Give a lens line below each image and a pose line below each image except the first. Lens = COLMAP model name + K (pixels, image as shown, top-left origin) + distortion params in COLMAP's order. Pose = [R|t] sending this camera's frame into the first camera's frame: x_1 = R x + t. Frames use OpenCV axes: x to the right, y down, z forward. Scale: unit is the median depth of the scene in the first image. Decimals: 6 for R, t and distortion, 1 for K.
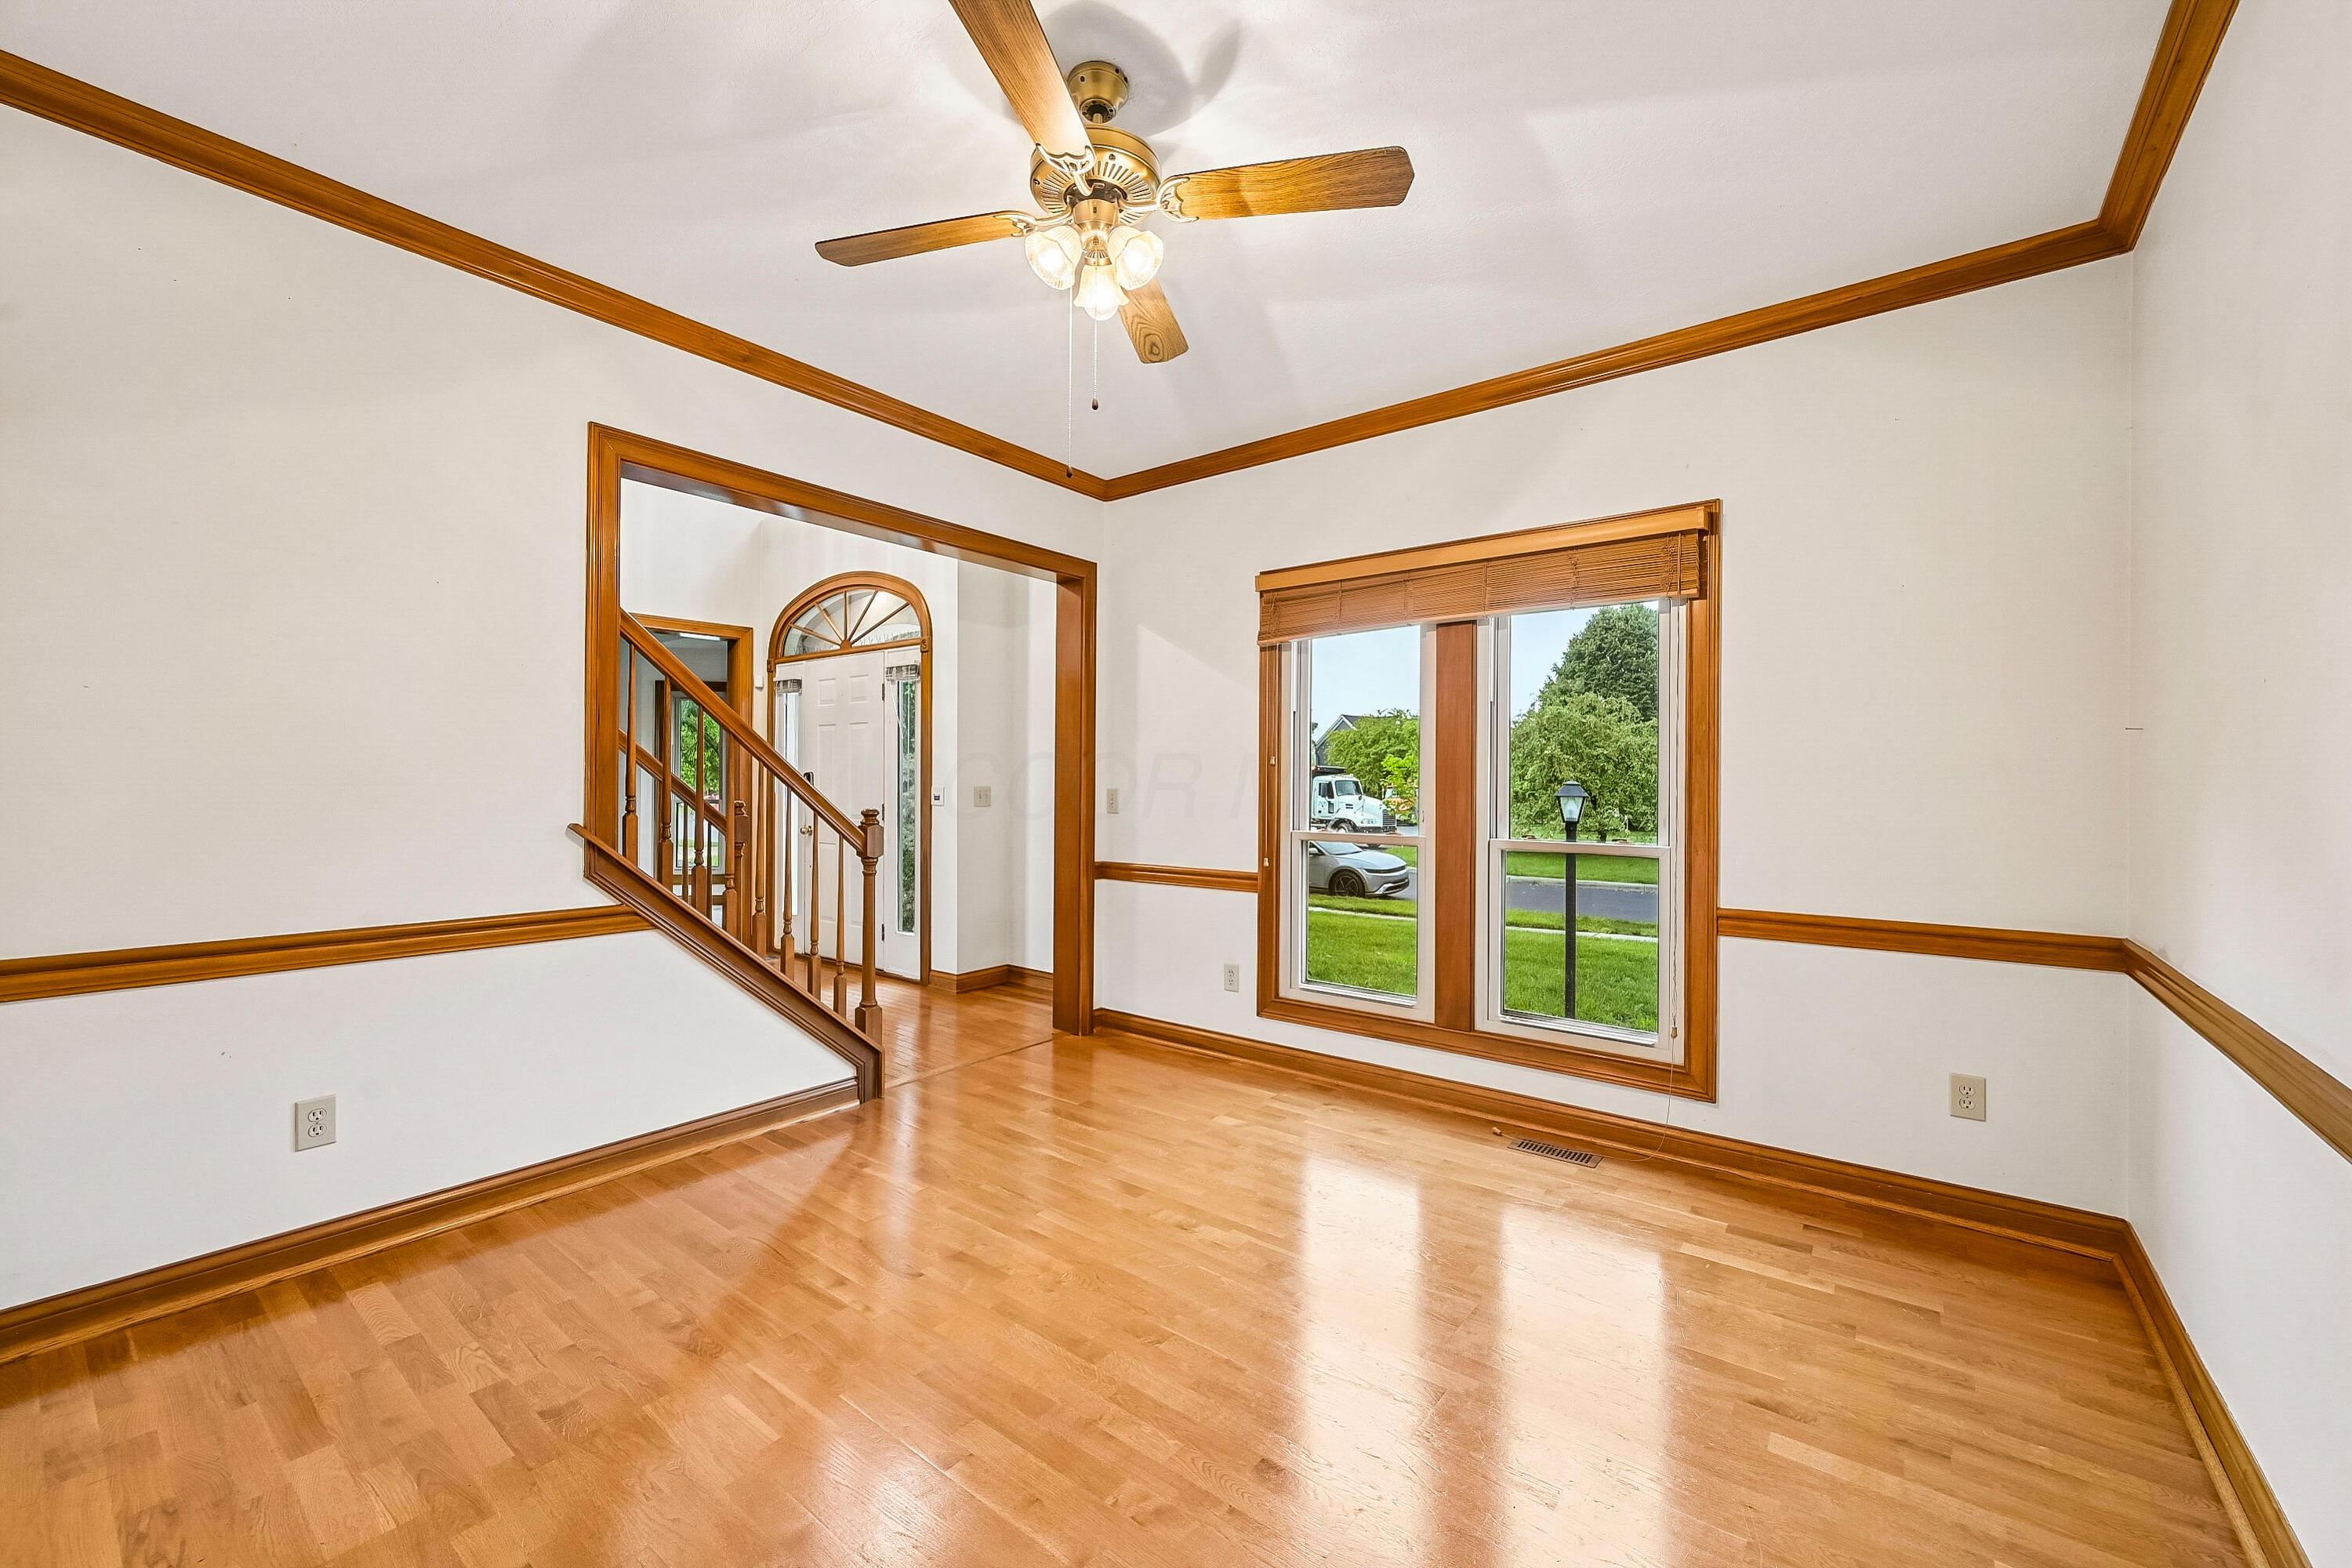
lens RADIAL K [[931.8, 0, 1184.8], [0, 931.8, 783.1], [0, 0, 1]] dist [-0.000762, 0.000196]
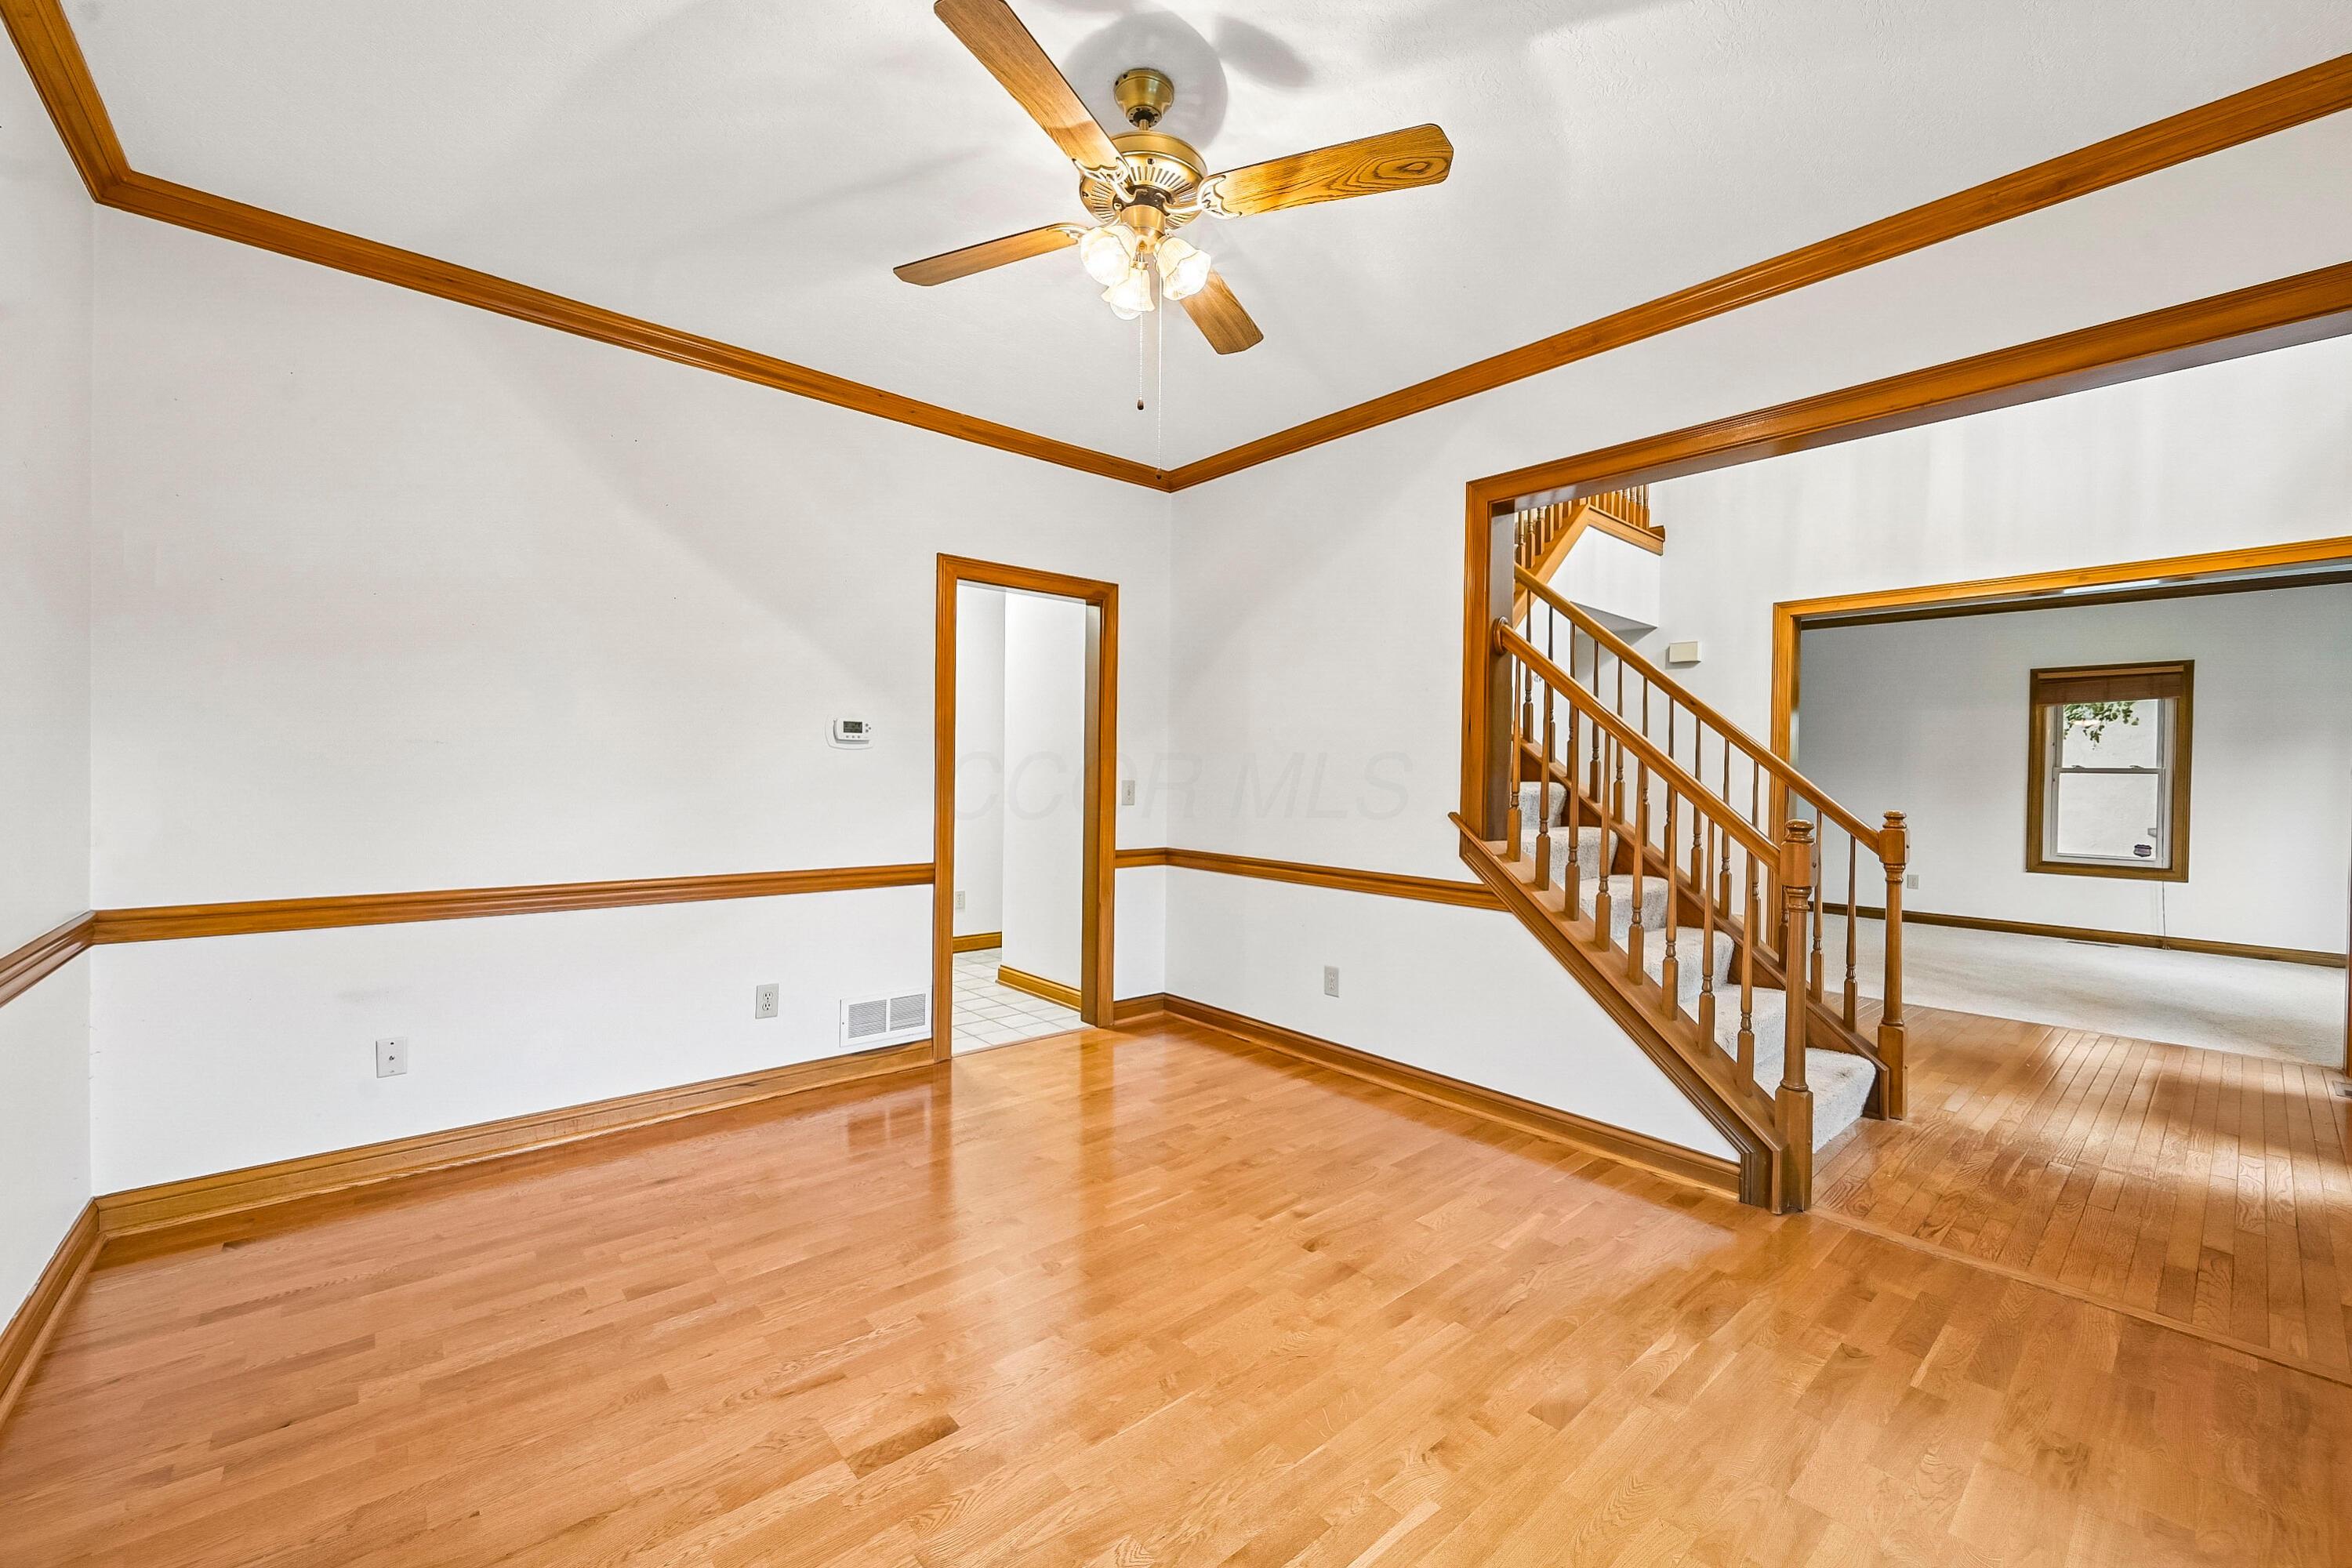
lens RADIAL K [[931.8, 0, 1165.8], [0, 931.8, 778.9], [0, 0, 1]] dist [-0.000762, 0.000196]
pose [[-0.215397, -0.000128, -0.976527, 0.557198], [-0.014961, 0.999883, 0.003169, 0.000906], [0.976412, 0.015292, -0.215373, 0.771775]]
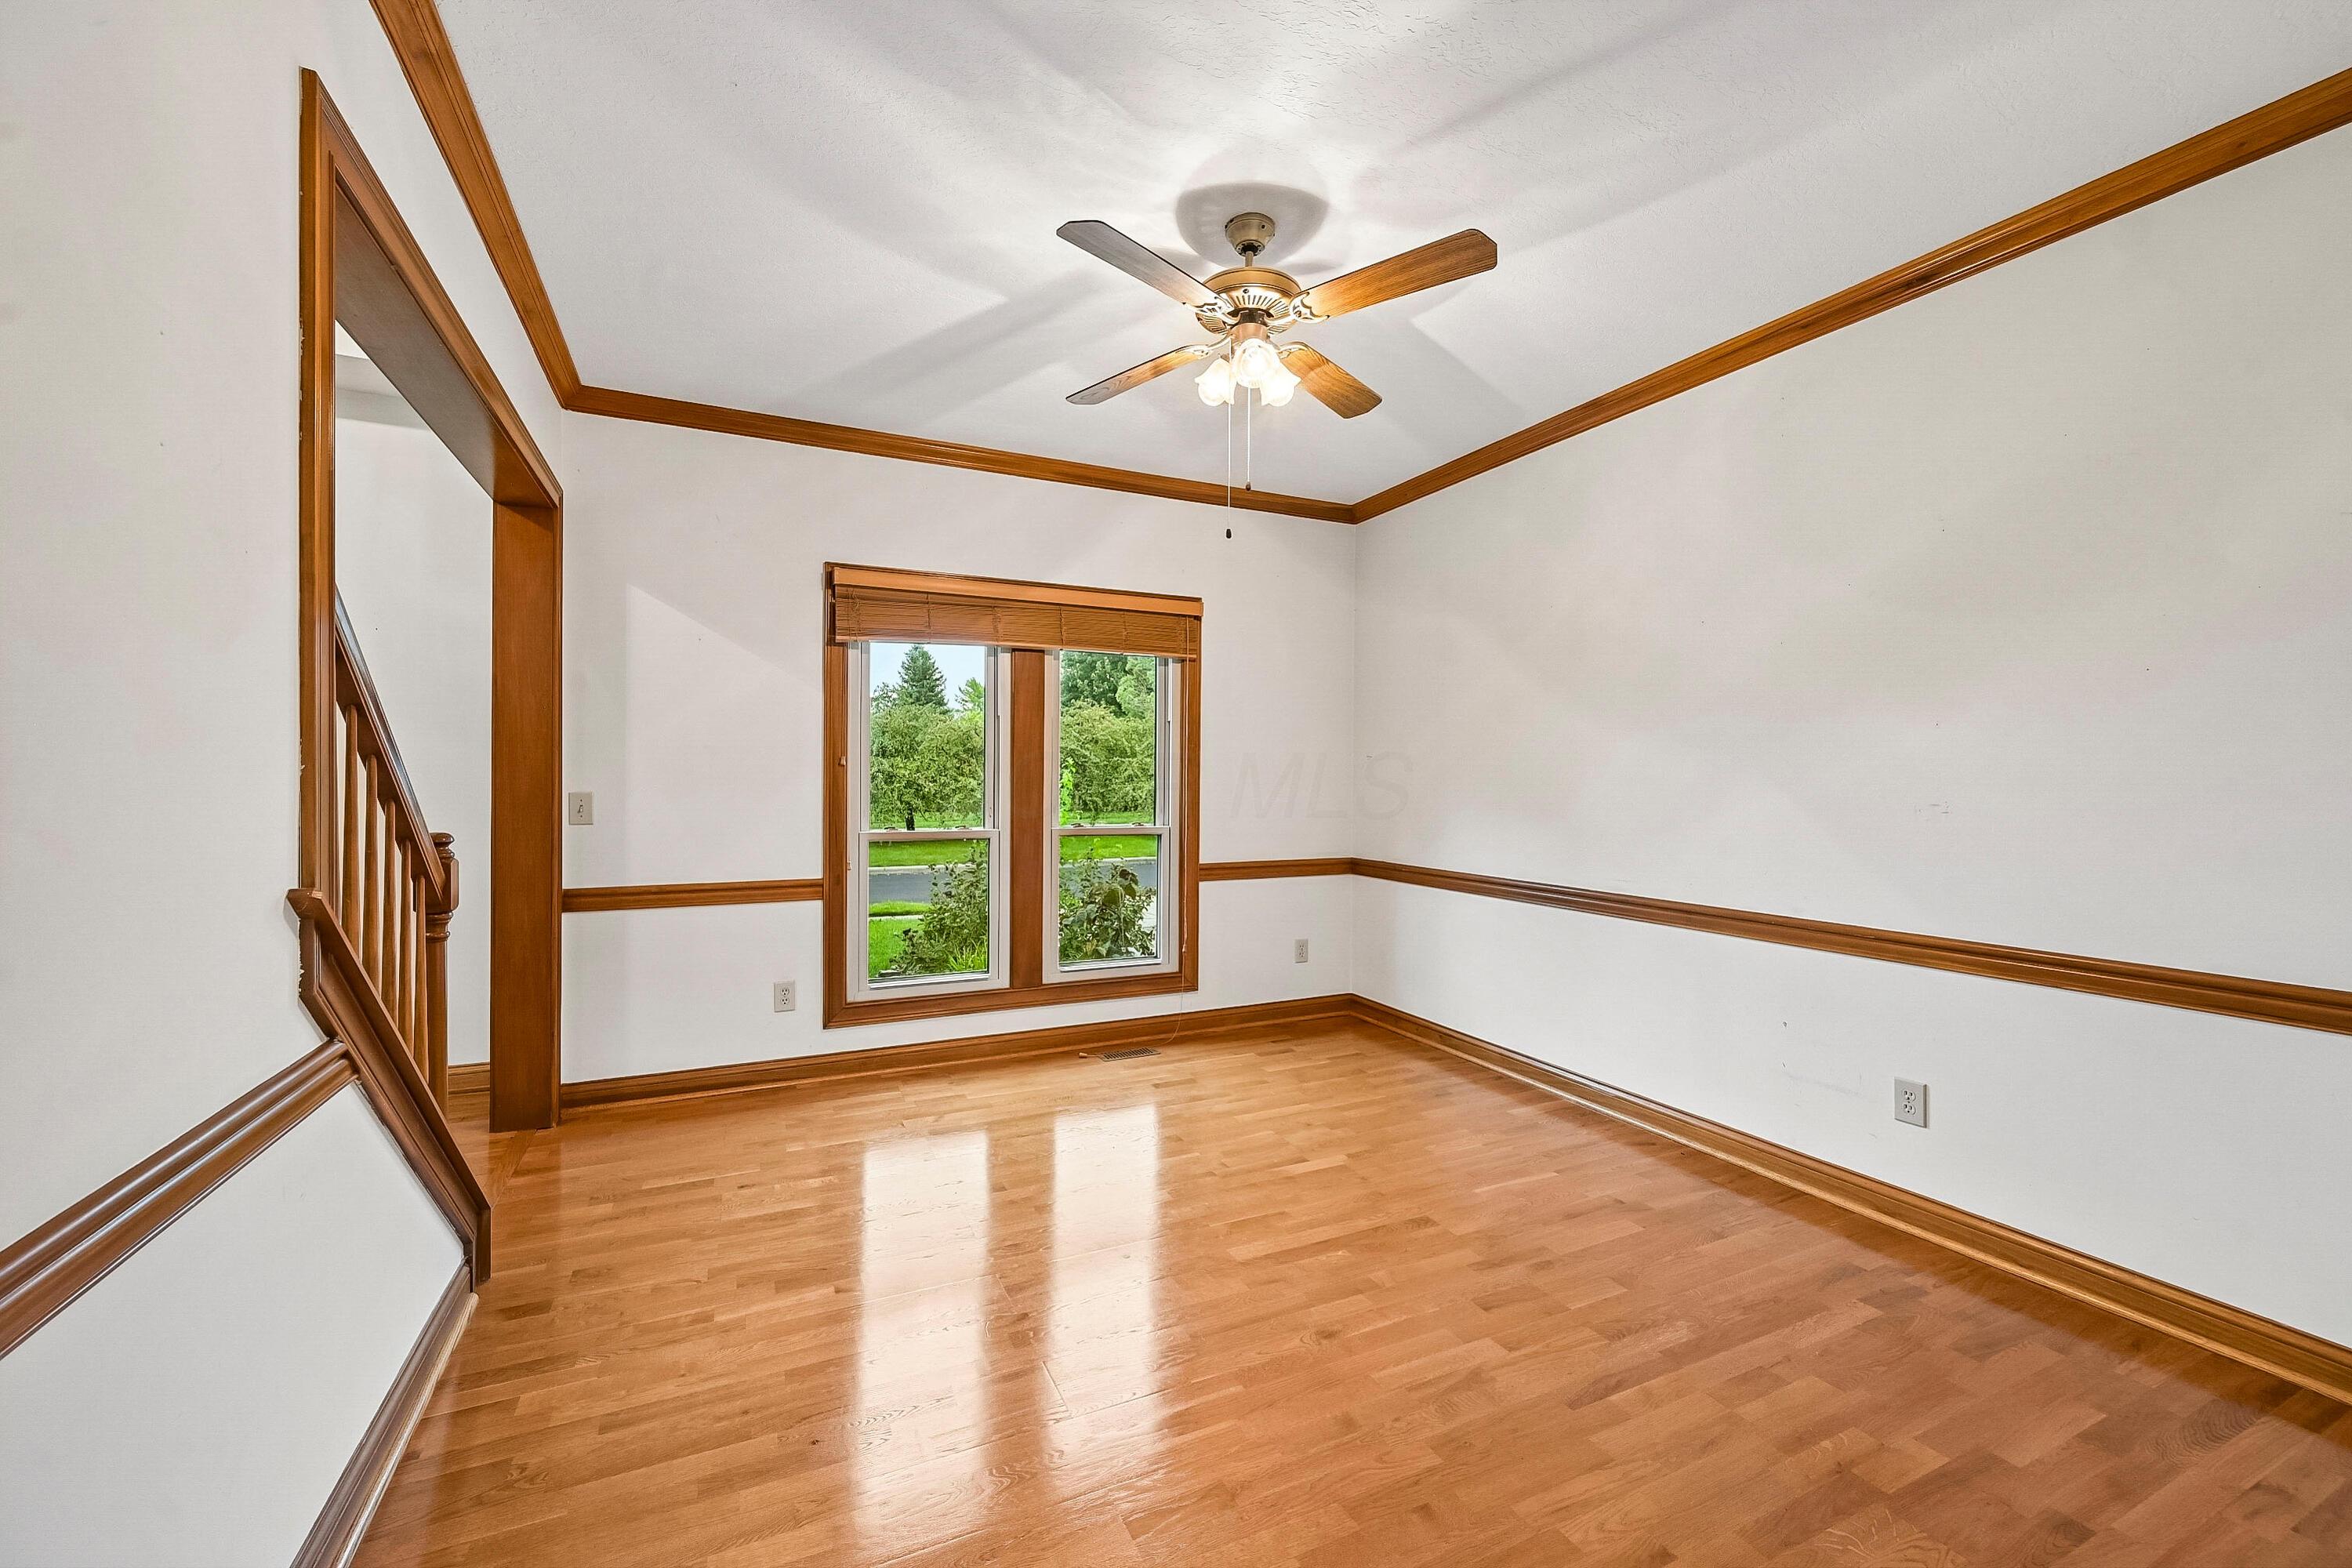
lens RADIAL K [[931.8, 0, 1170.2], [0, 931.8, 779.1], [0, 0, 1]] dist [-0.000762, 0.000196]
pose [[0.451624, -0.007416, 0.892177, -0.776034], [-0.002664, 0.999950, 0.009660, -0.019684], [-0.892204, -0.006740, 0.451582, 0.325869]]
